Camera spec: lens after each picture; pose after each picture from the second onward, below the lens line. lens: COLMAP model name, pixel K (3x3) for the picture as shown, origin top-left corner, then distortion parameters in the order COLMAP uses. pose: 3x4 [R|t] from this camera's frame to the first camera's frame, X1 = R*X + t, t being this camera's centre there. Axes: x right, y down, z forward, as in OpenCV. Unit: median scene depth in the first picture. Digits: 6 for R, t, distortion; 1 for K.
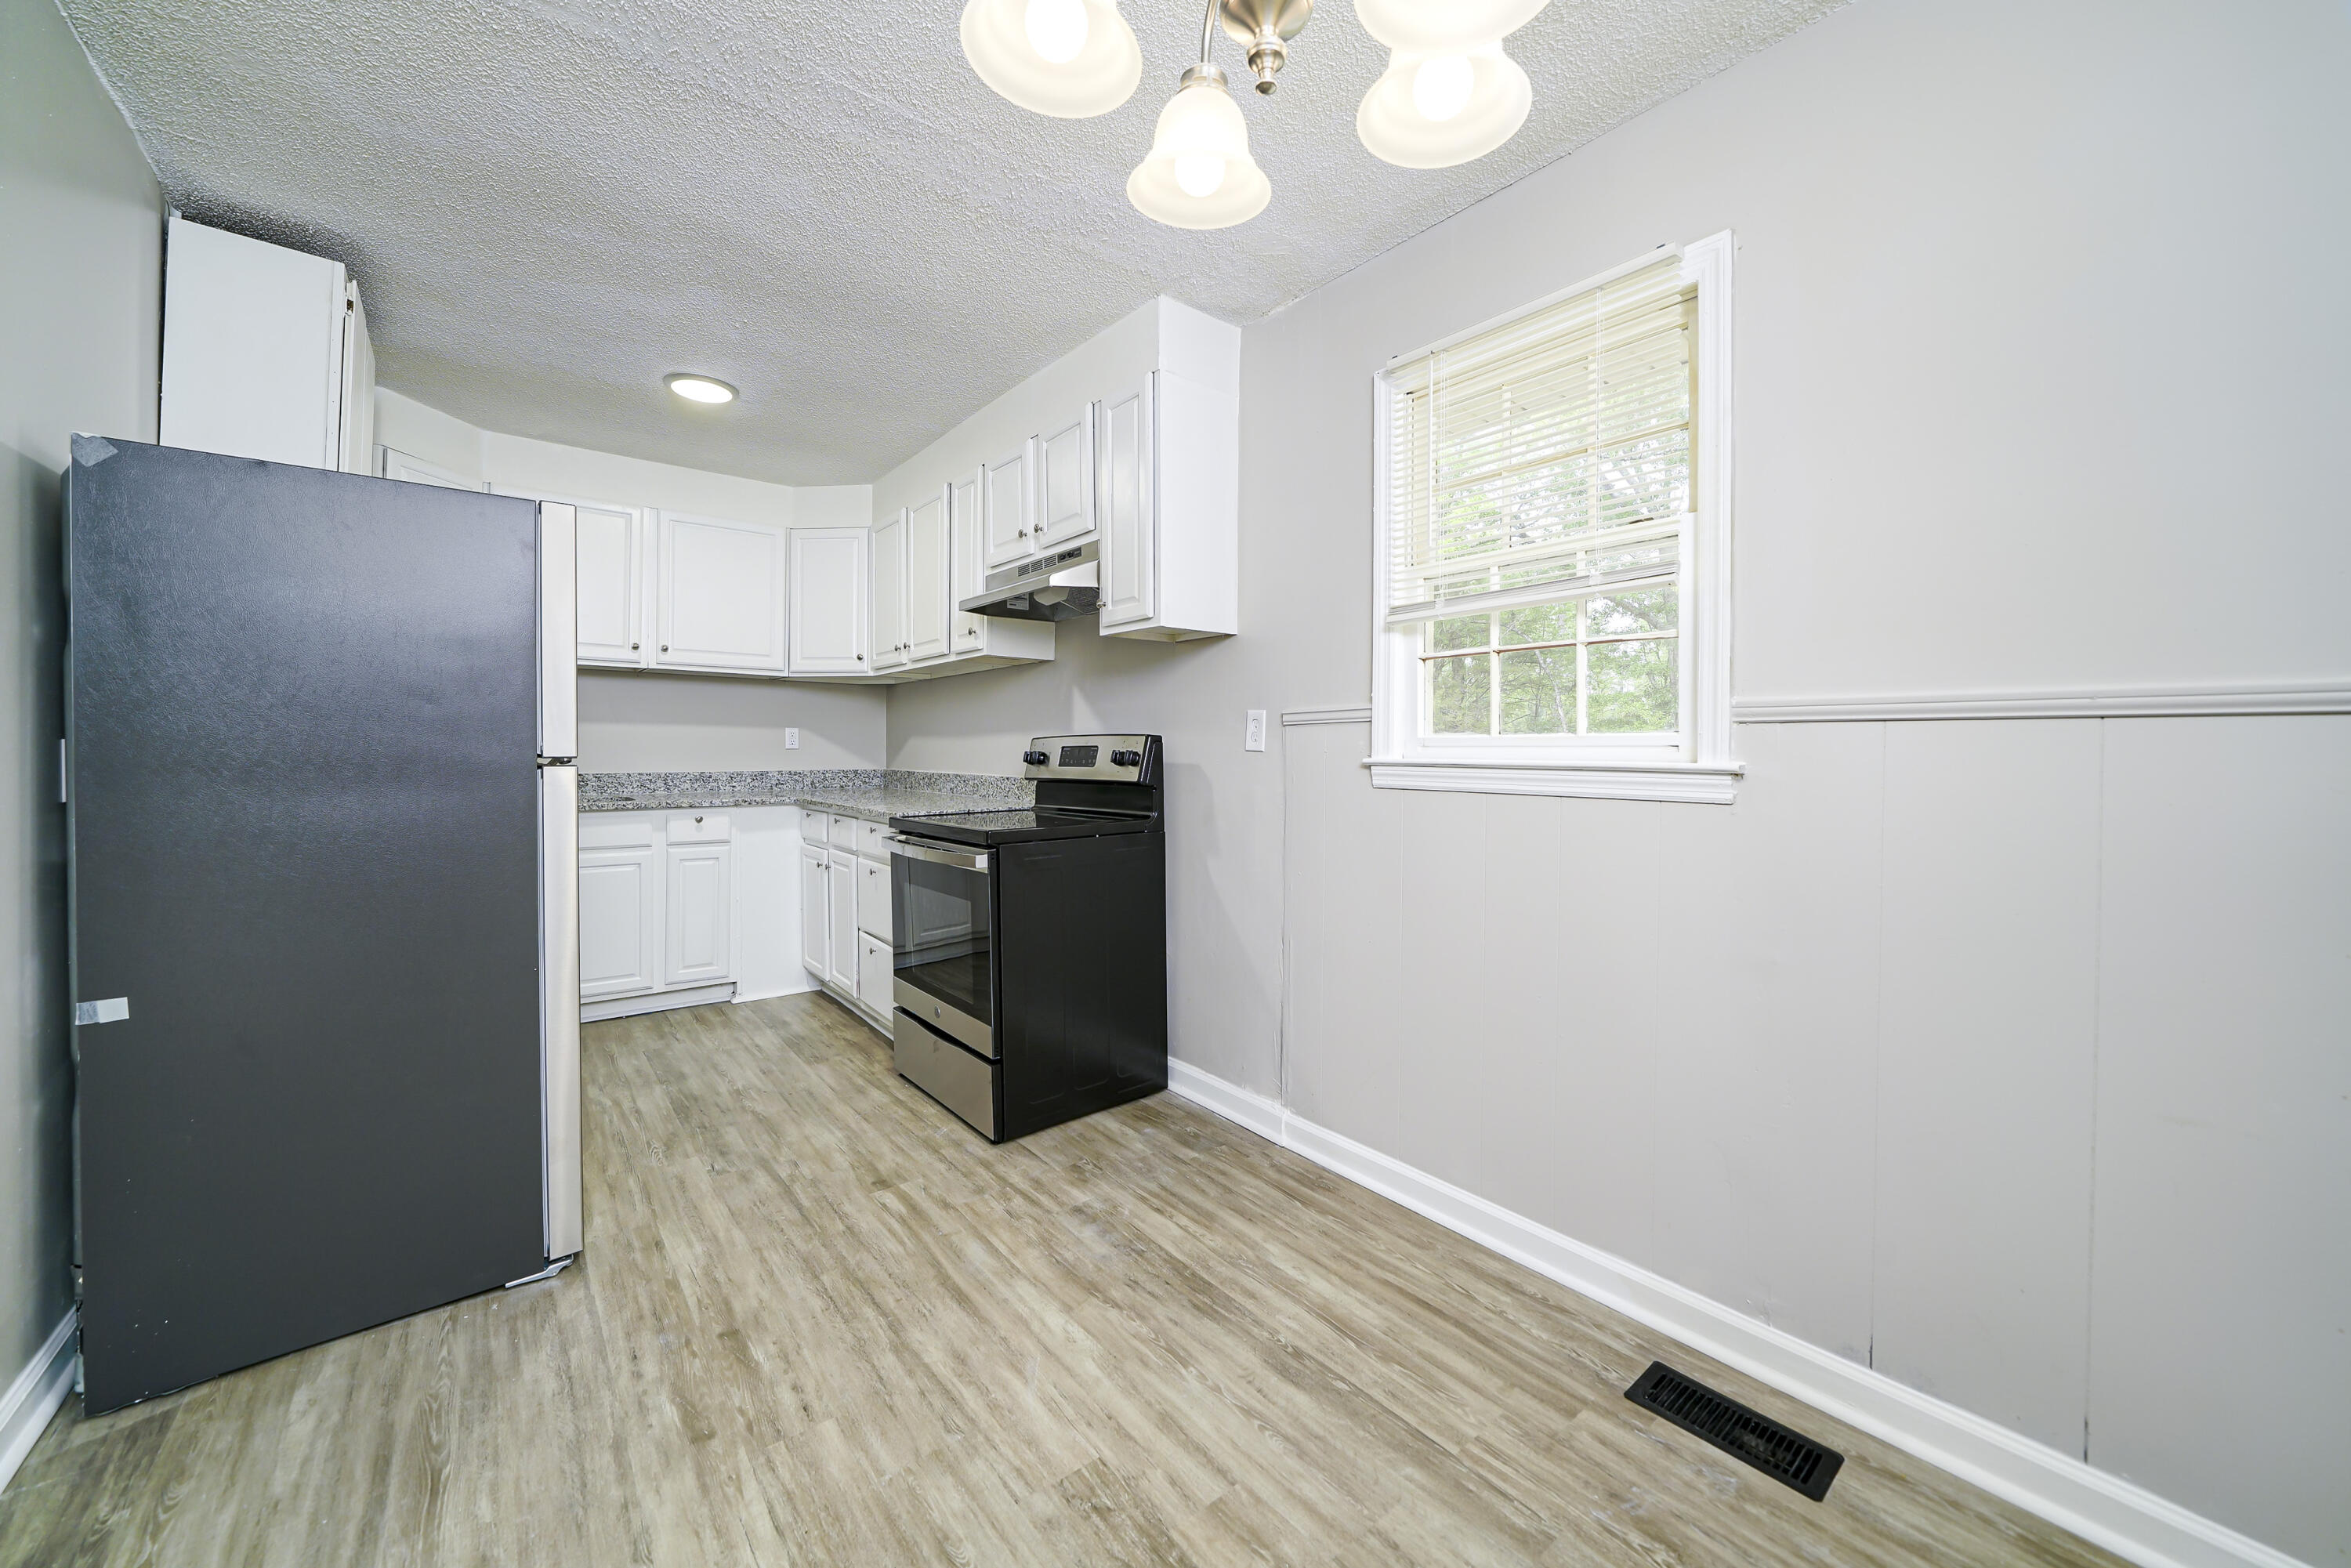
lens RADIAL K [[878.1, 0, 1171.2], [0, 878.1, 758.8], [0, 0, 1]] dist [-0.014924, -0.000023]
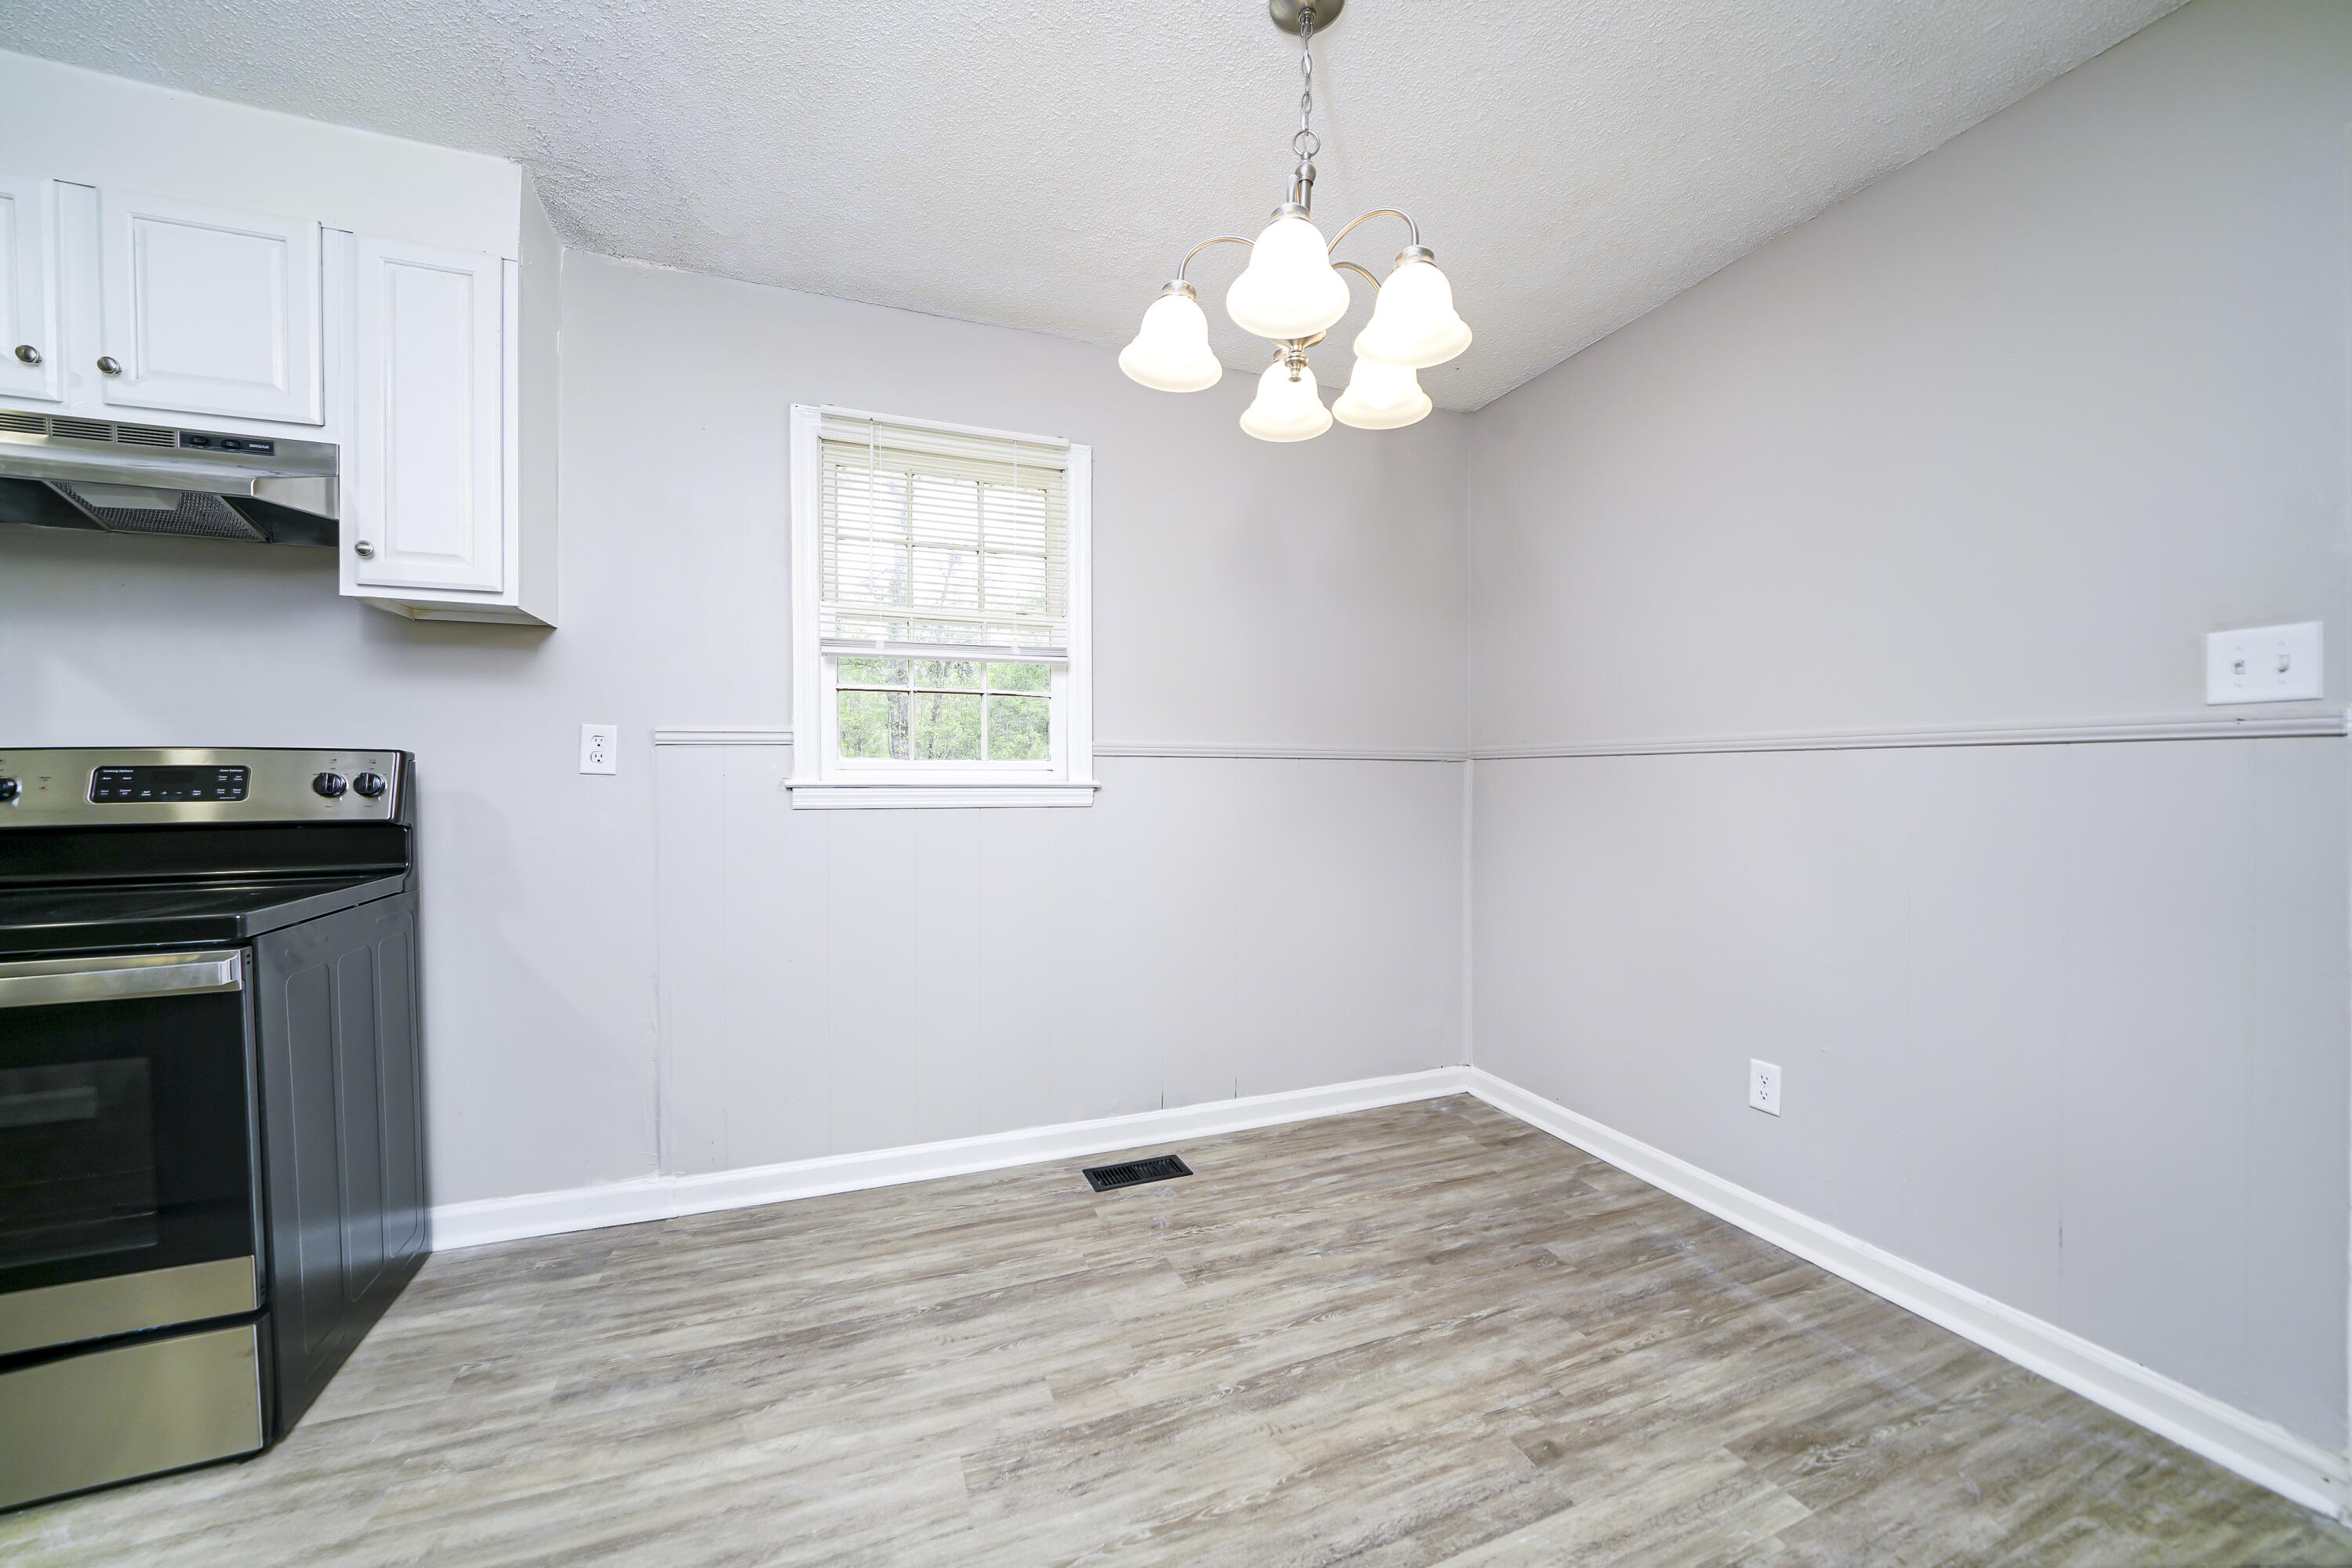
lens RADIAL K [[852.0, 0, 1176.0], [0, 852.0, 784.0], [0, 0, 1]] dist [-0.011396, 0.000085]
pose [[0.300427, -0.013762, 0.953706, -0.528237], [0.008424, 0.999895, 0.011774, -0.004431], [-0.953768, 0.004496, 0.300511, 0.248434]]
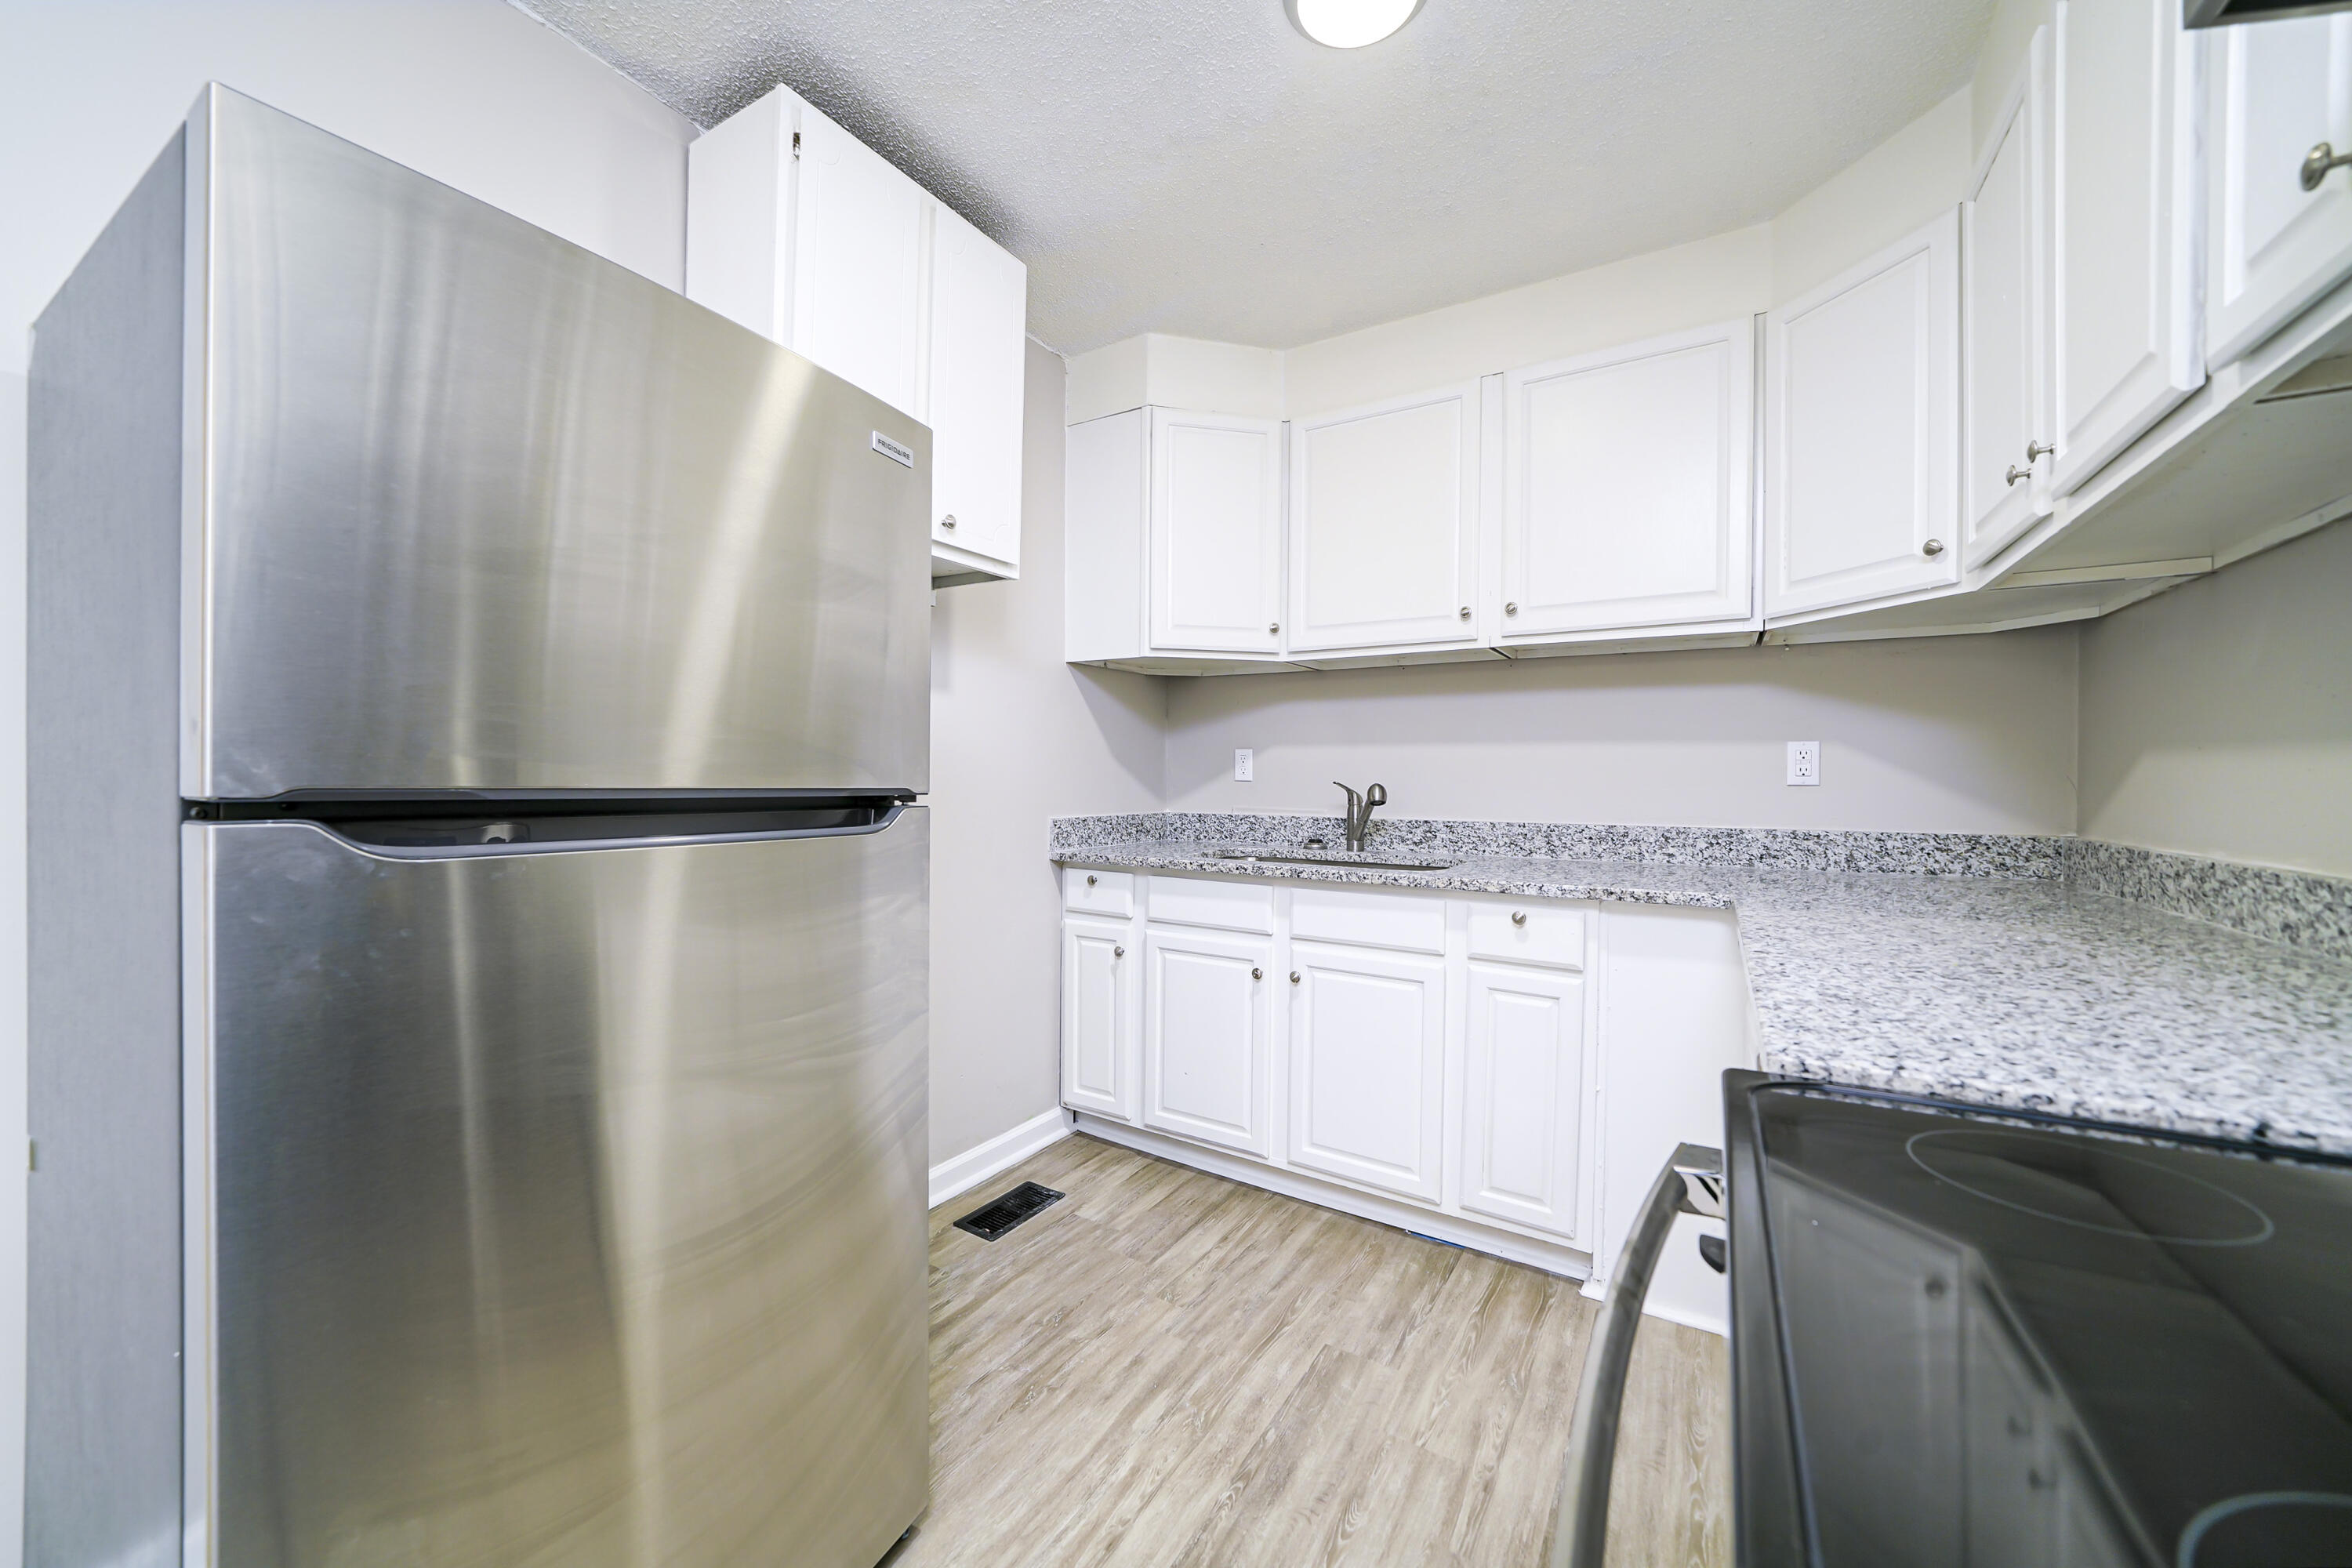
lens RADIAL K [[863.3, 0, 1157.3], [0, 863.3, 789.3], [0, 0, 1]] dist [-0.017306, 0.000007]
pose [[0.315858, 0.008938, -0.948764, -0.178974], [-0.014690, 0.999882, 0.004529, -0.010704], [0.948693, 0.012506, 0.315952, 0.930024]]
